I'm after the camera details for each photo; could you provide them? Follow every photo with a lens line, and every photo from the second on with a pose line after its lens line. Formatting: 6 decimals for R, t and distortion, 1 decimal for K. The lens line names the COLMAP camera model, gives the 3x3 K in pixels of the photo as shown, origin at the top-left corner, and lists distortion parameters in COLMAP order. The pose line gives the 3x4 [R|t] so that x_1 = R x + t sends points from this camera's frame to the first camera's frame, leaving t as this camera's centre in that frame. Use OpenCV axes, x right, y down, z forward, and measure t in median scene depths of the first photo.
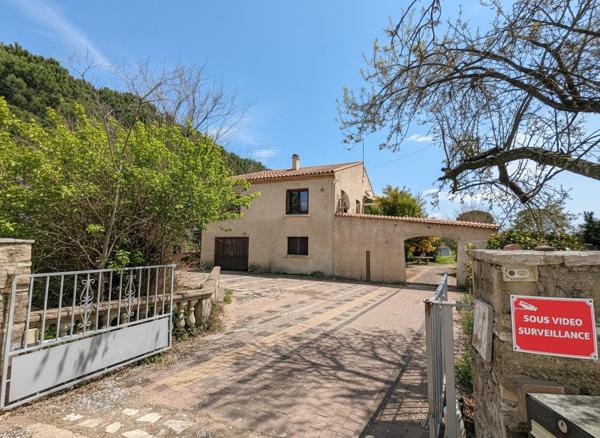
lens RADIAL K [[337.7, 0, 300.5], [0, 337.7, 218.2], [0, 0, 1]] dist [-0.000655, 0.000124]
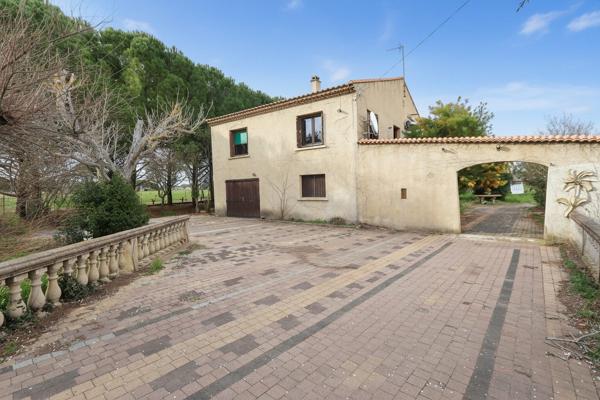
lens RADIAL K [[302.8, 0, 299.2], [0, 302.8, 199.3], [0, 0, 1]] dist [-0.000245, 0.000197]
pose [[0.976912, -0.032059, -0.211222, 0.108532], [0.054969, 0.993109, 0.103503, 0.036693], [0.206448, -0.112724, 0.971943, 0.290706]]
